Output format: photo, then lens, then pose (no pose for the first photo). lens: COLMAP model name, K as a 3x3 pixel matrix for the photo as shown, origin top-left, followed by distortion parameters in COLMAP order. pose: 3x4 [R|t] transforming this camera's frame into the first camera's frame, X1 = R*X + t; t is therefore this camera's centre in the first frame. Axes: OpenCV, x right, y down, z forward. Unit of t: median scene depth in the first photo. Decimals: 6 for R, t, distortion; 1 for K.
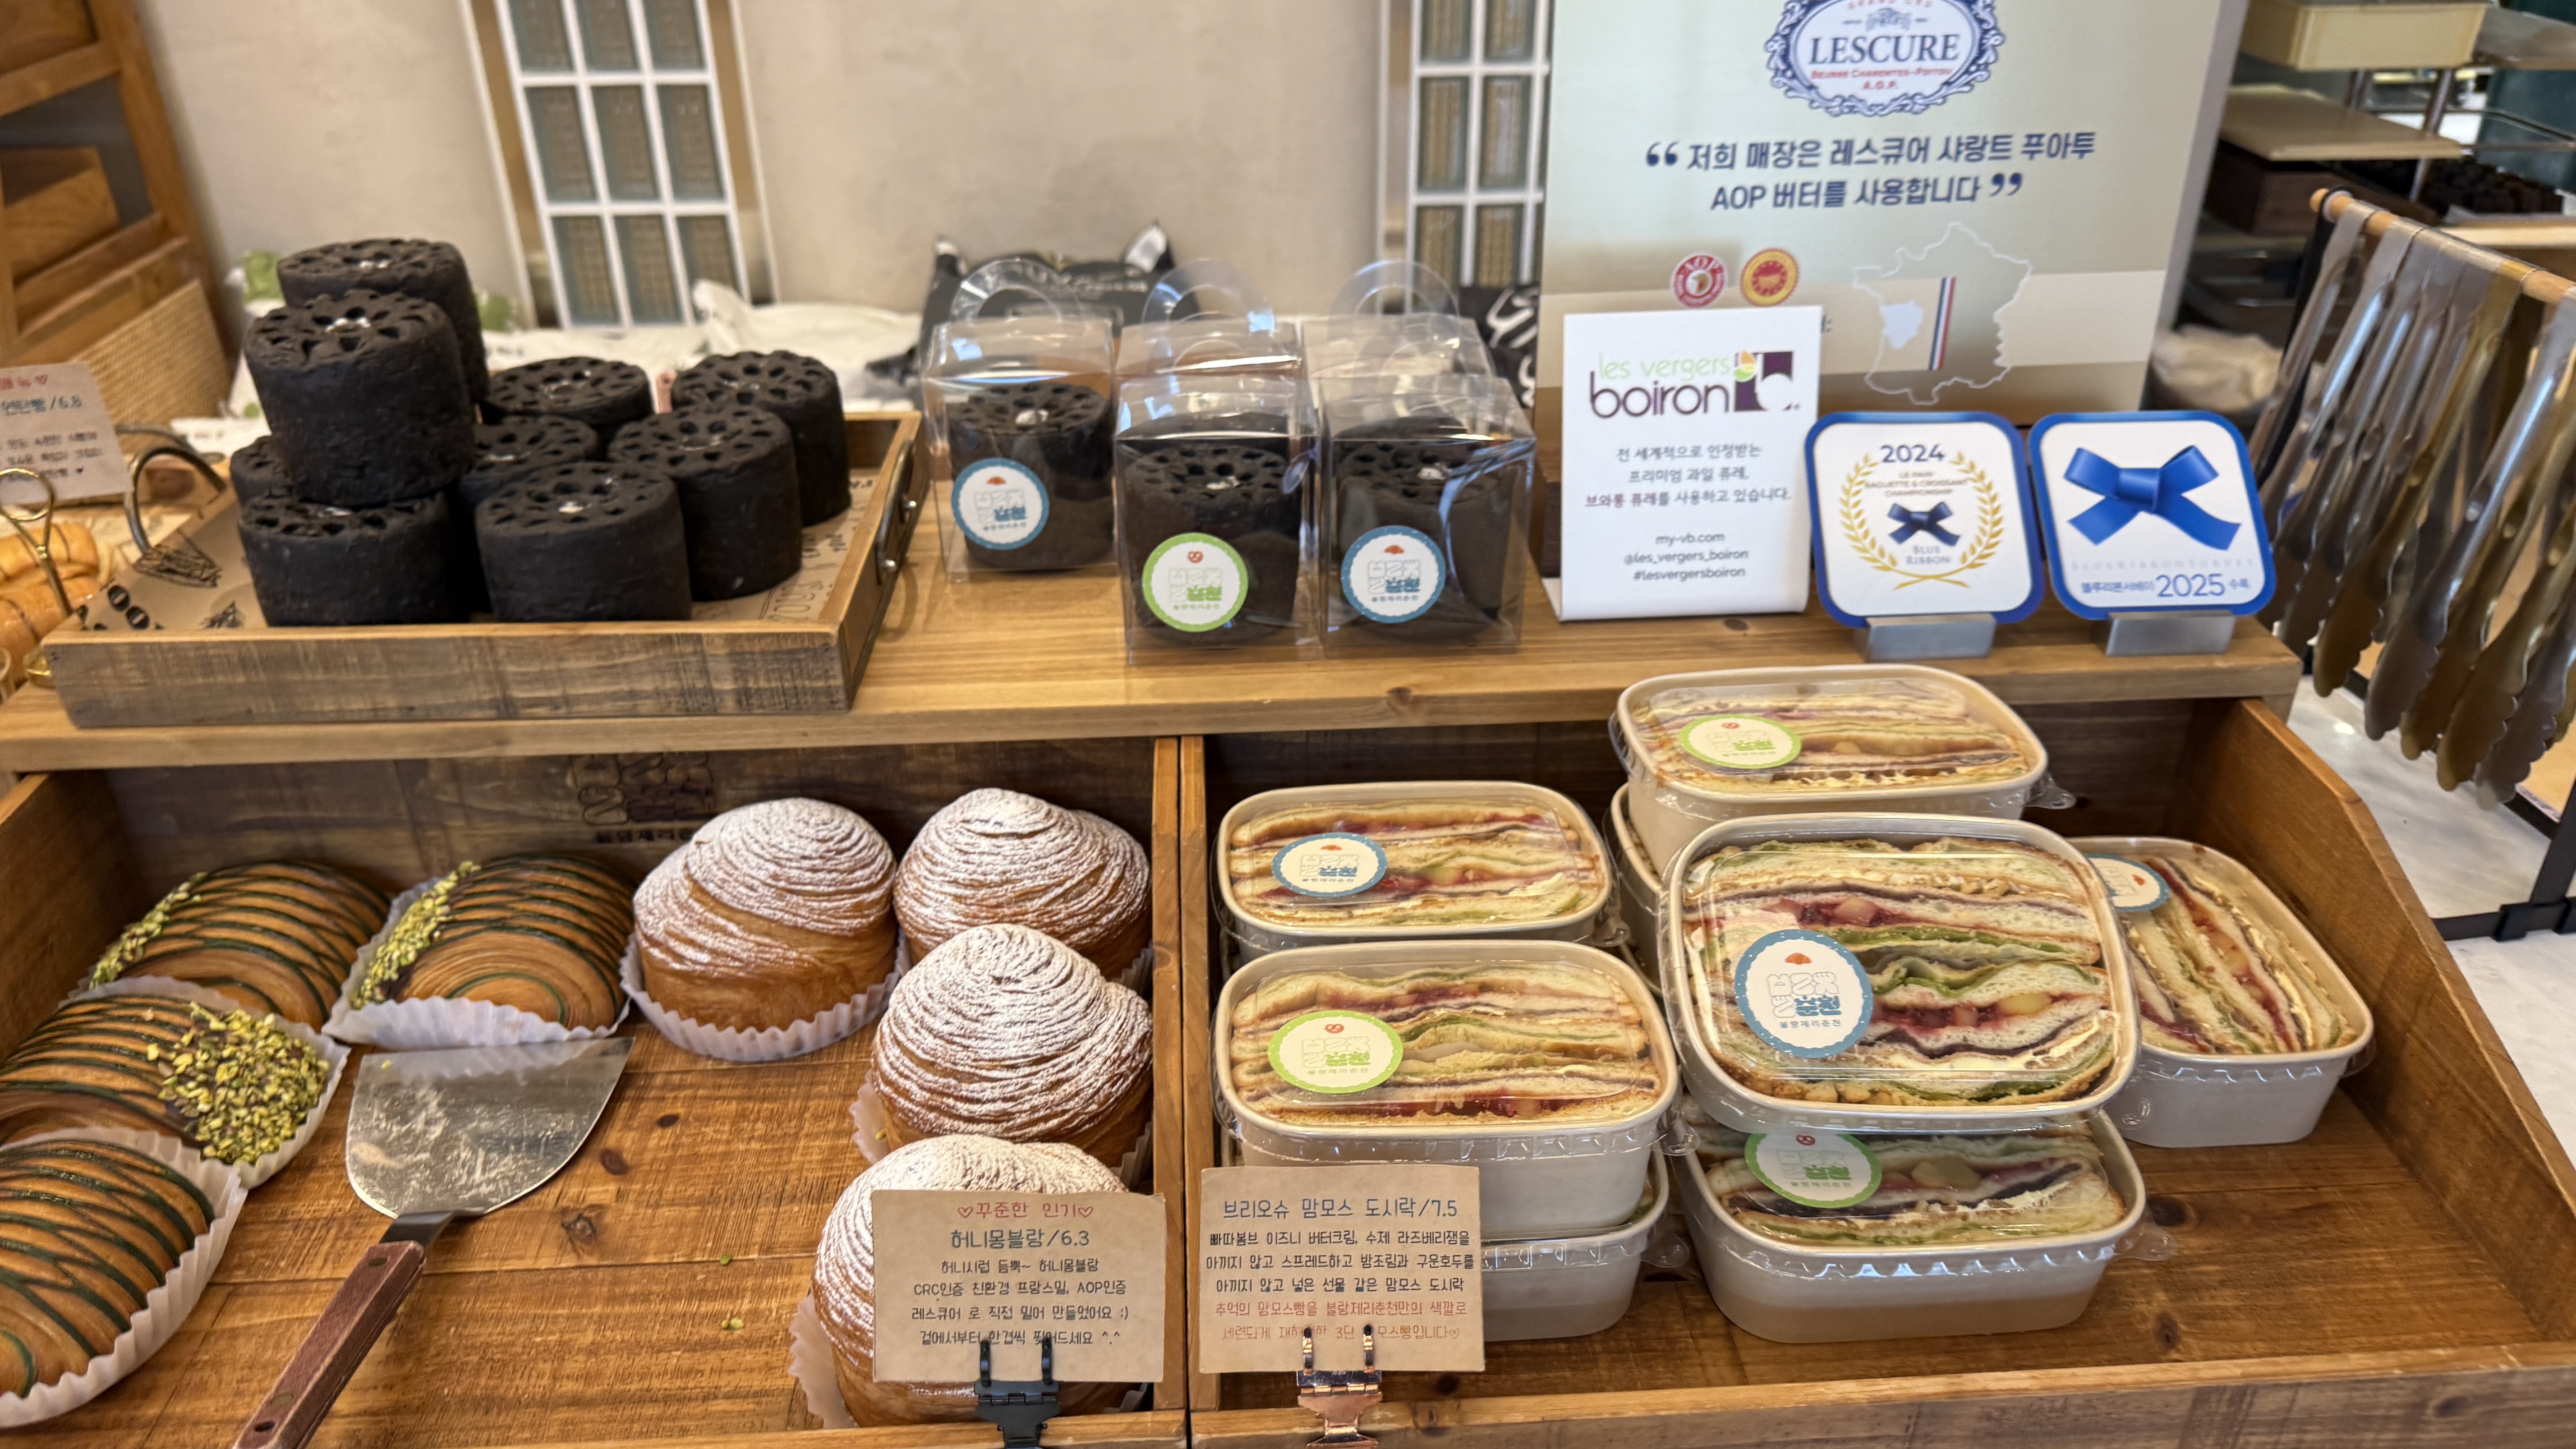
lens RADIAL K [[1890.5, 0, 1371.1], [0, 1890.5, 727.3], [0, 0, 1]] dist [0.052480, -0.097327]
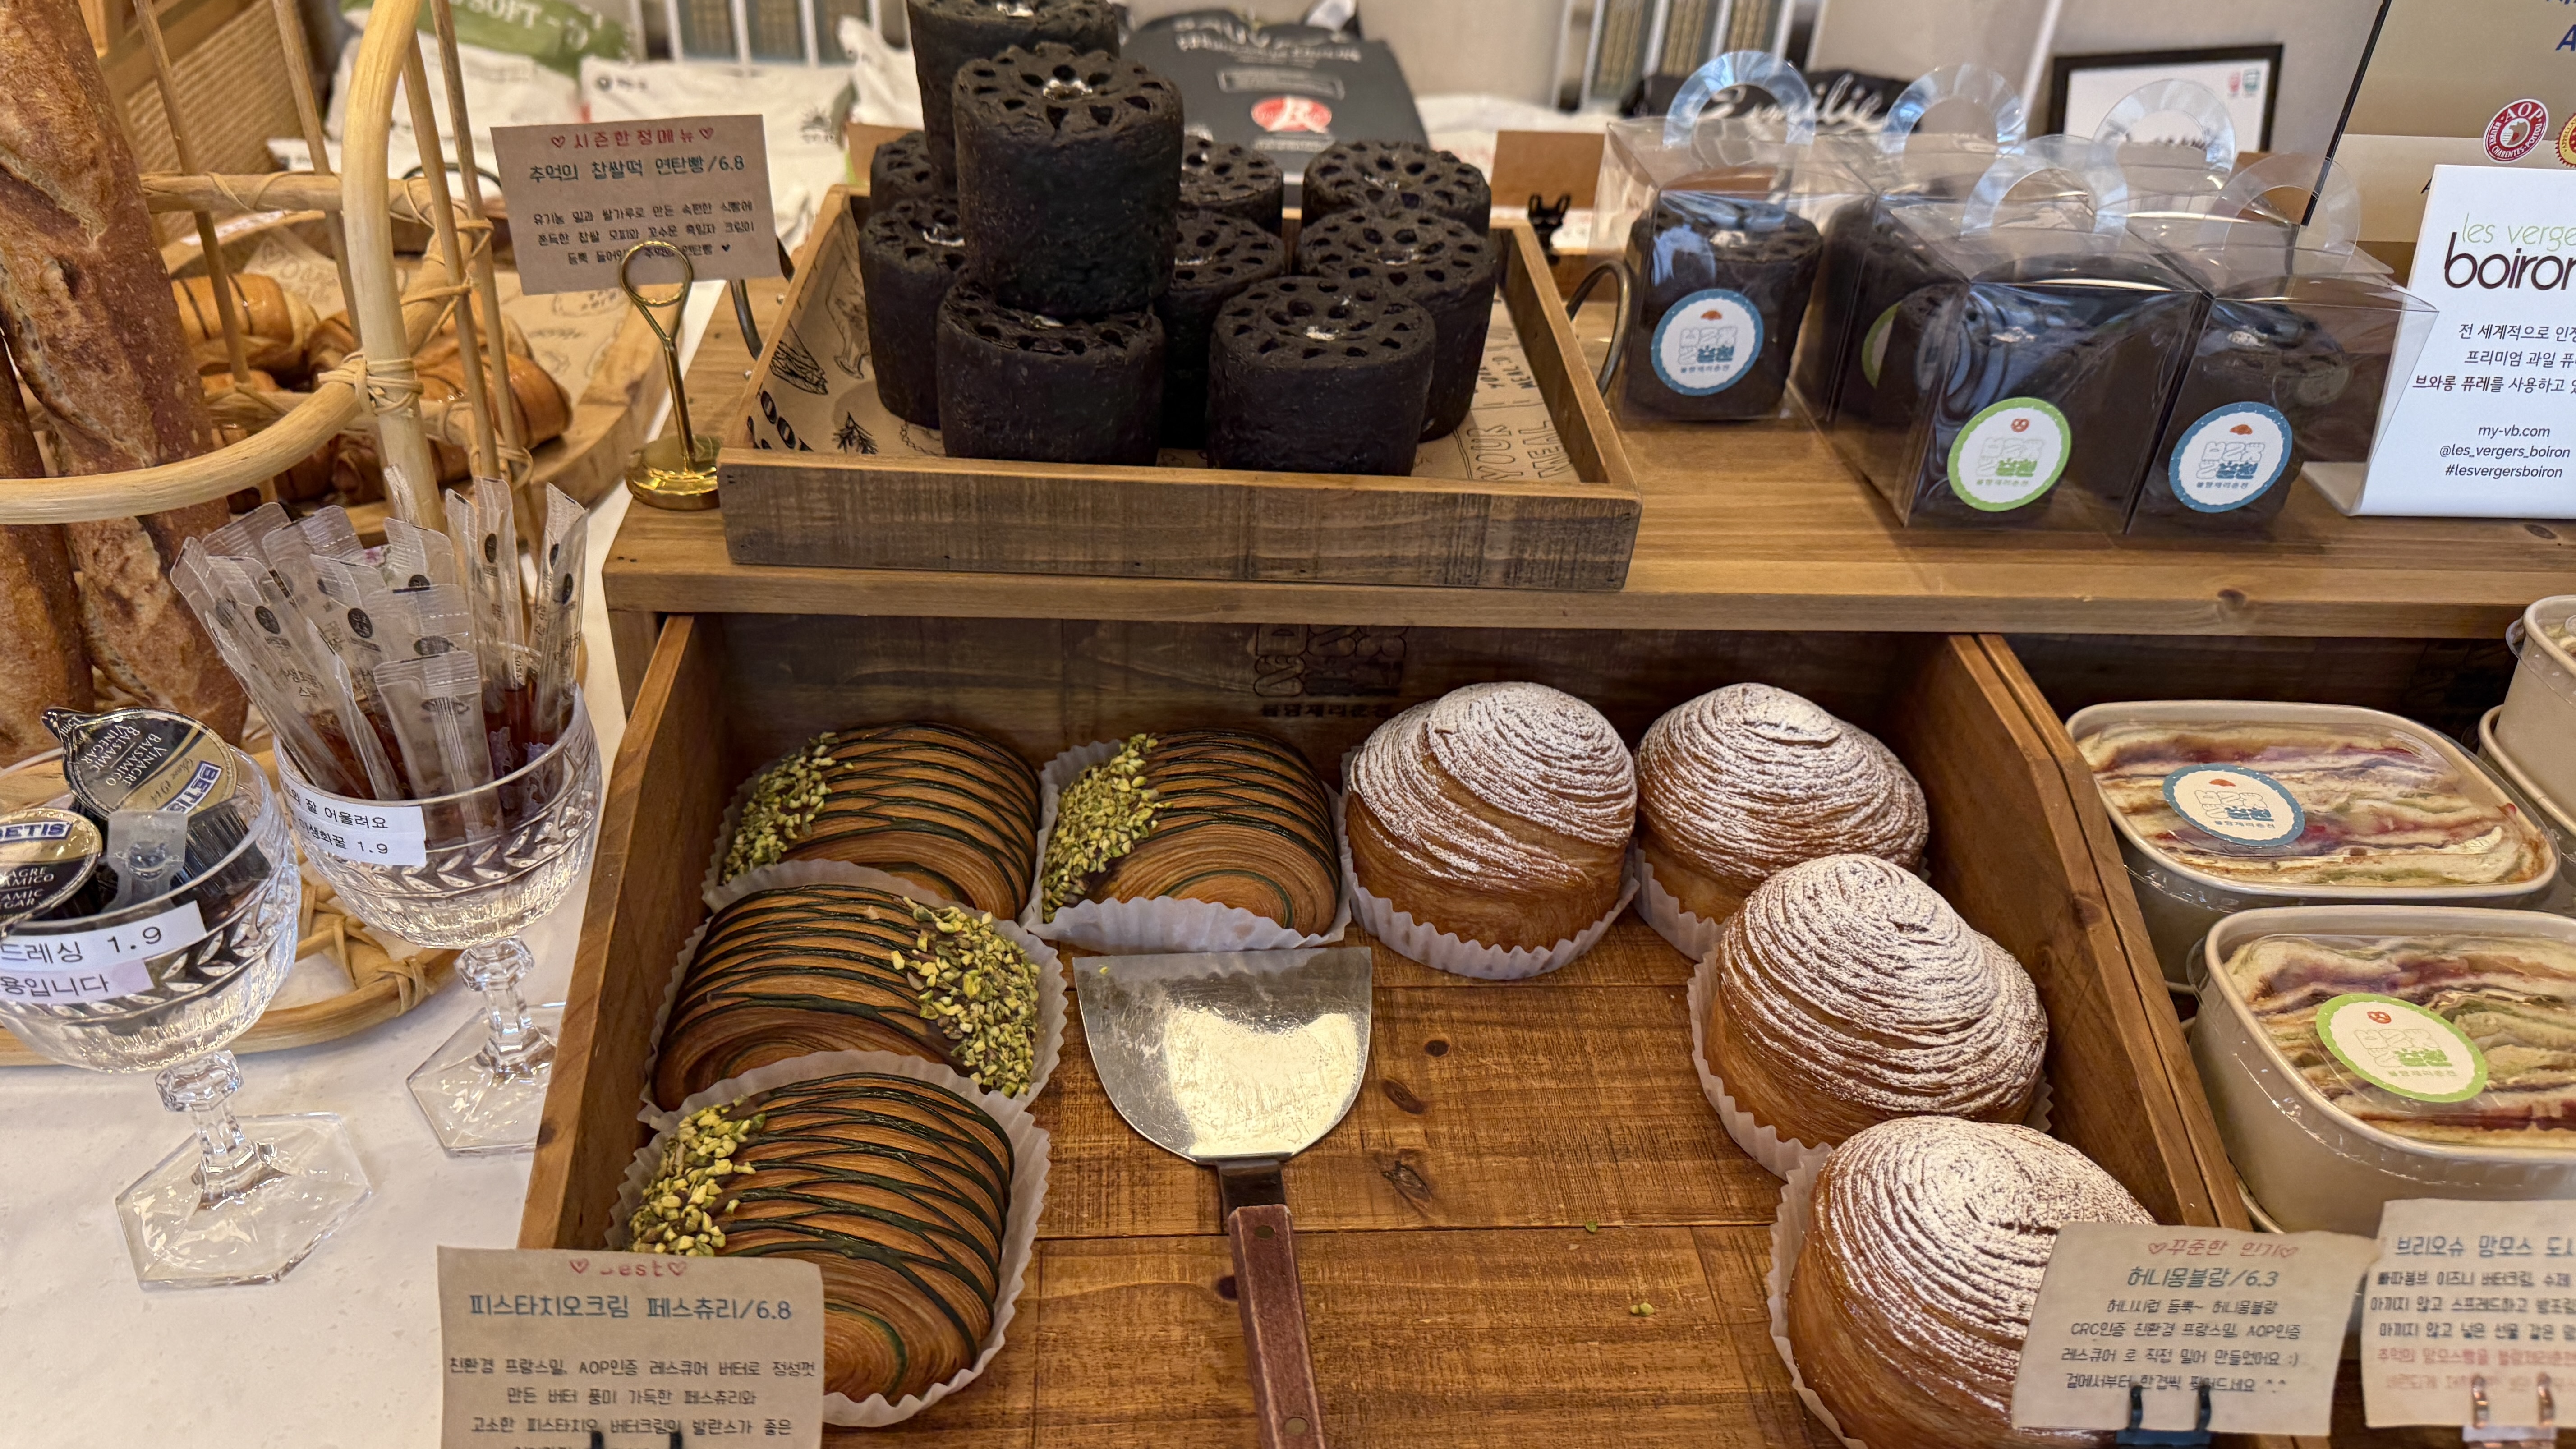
lens RADIAL K [[1890.5, 0, 1298.6], [0, 1890.5, 744.5], [0, 0, 1]] dist [0.052480, -0.097327]
pose [[0.997874, 0.048632, 0.043378, -0.466464], [-0.053562, 0.991224, 0.120856, -0.035513], [-0.037120, -0.122922, 0.991722, 0.146195]]
